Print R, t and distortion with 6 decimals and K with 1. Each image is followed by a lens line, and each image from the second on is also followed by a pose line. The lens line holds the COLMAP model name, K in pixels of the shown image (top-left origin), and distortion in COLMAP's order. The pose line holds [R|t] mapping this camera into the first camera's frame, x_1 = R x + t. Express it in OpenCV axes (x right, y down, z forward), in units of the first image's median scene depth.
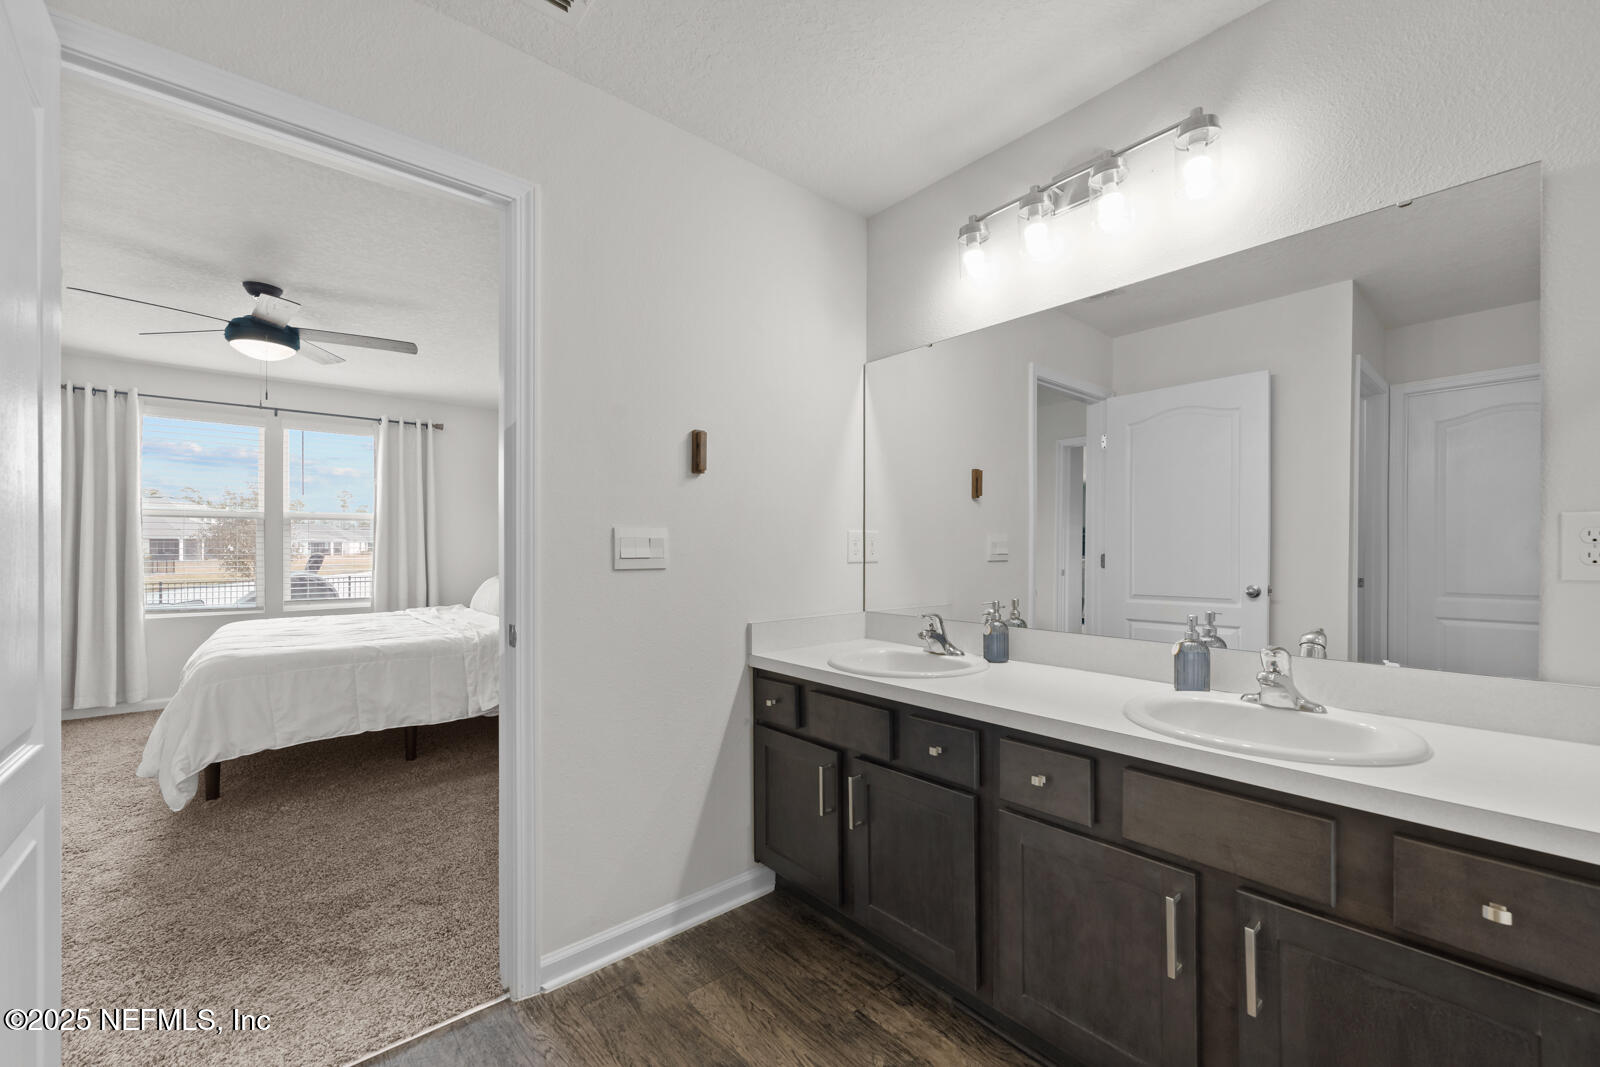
lens RADIAL K [[635.3, 0, 814.0], [0, 635.3, 548.1], [0, 0, 1]] dist [0.002684, 0.000057]
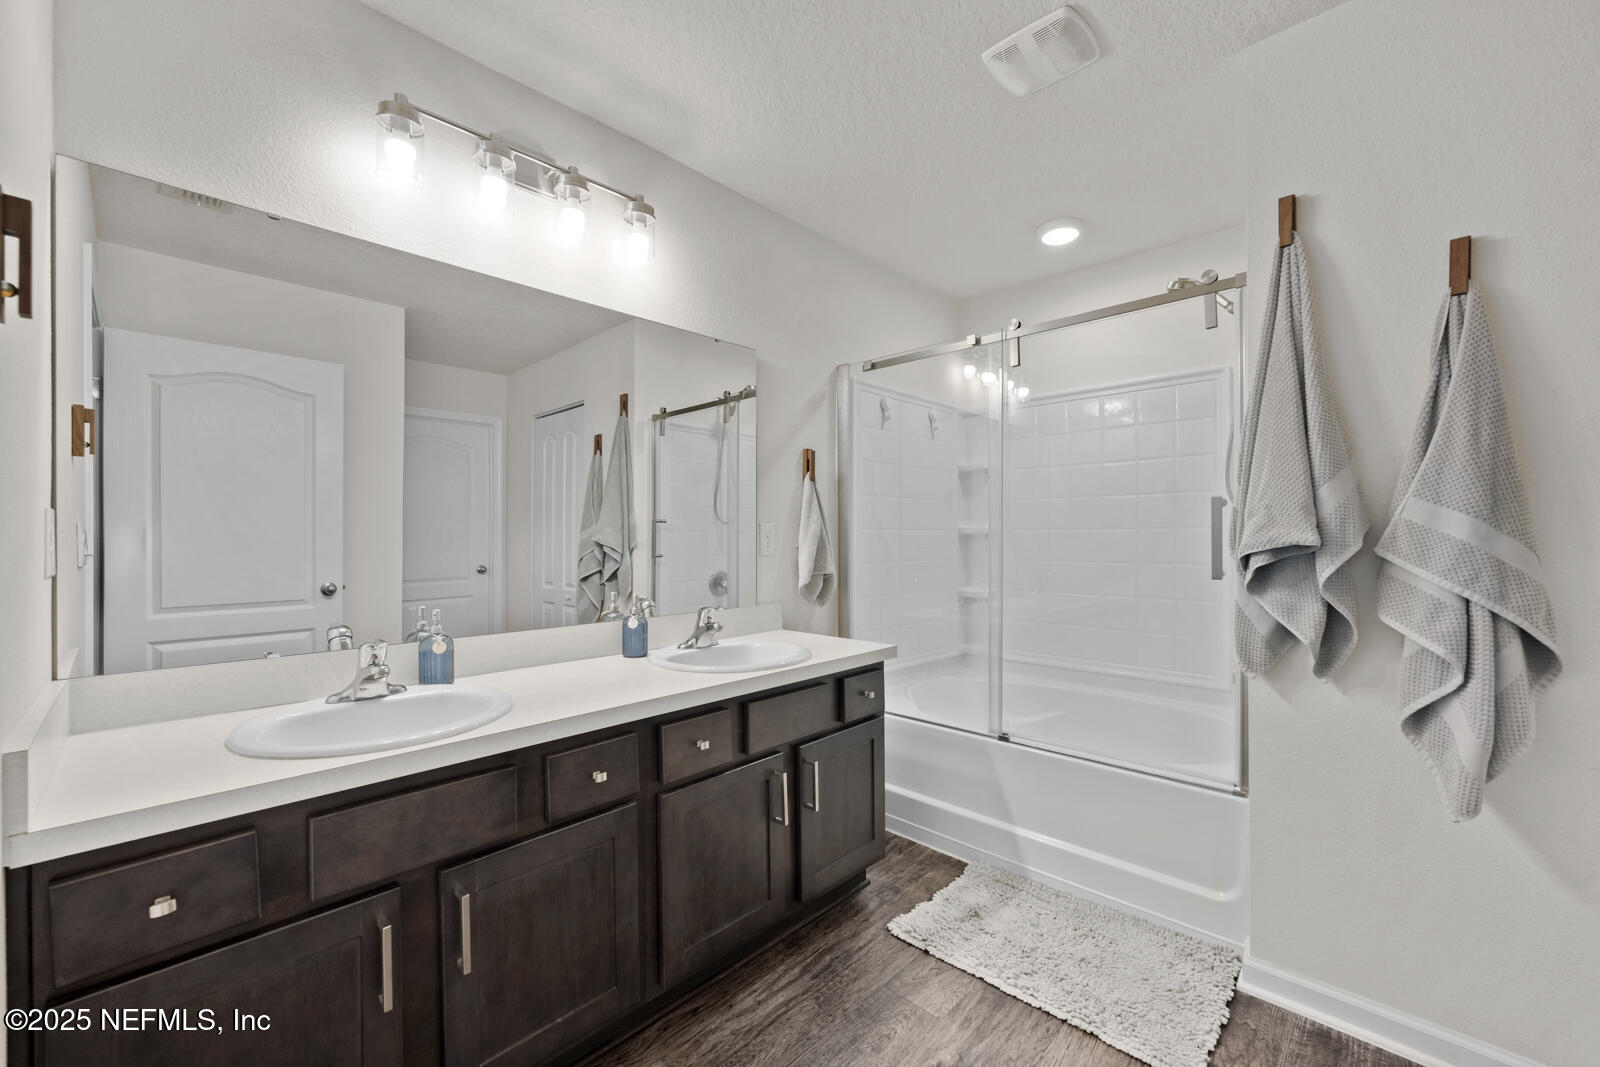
lens RADIAL K [[643.0, 0, 824.3], [0, 643.0, 534.7], [0, 0, 1]] dist [-0.015240, 0.000514]
pose [[-0.099282, 0.004684, 0.995048, -0.657402], [0.009945, 0.999944, -0.003715, -0.003884], [-0.995010, 0.009527, -0.099323, 0.721409]]
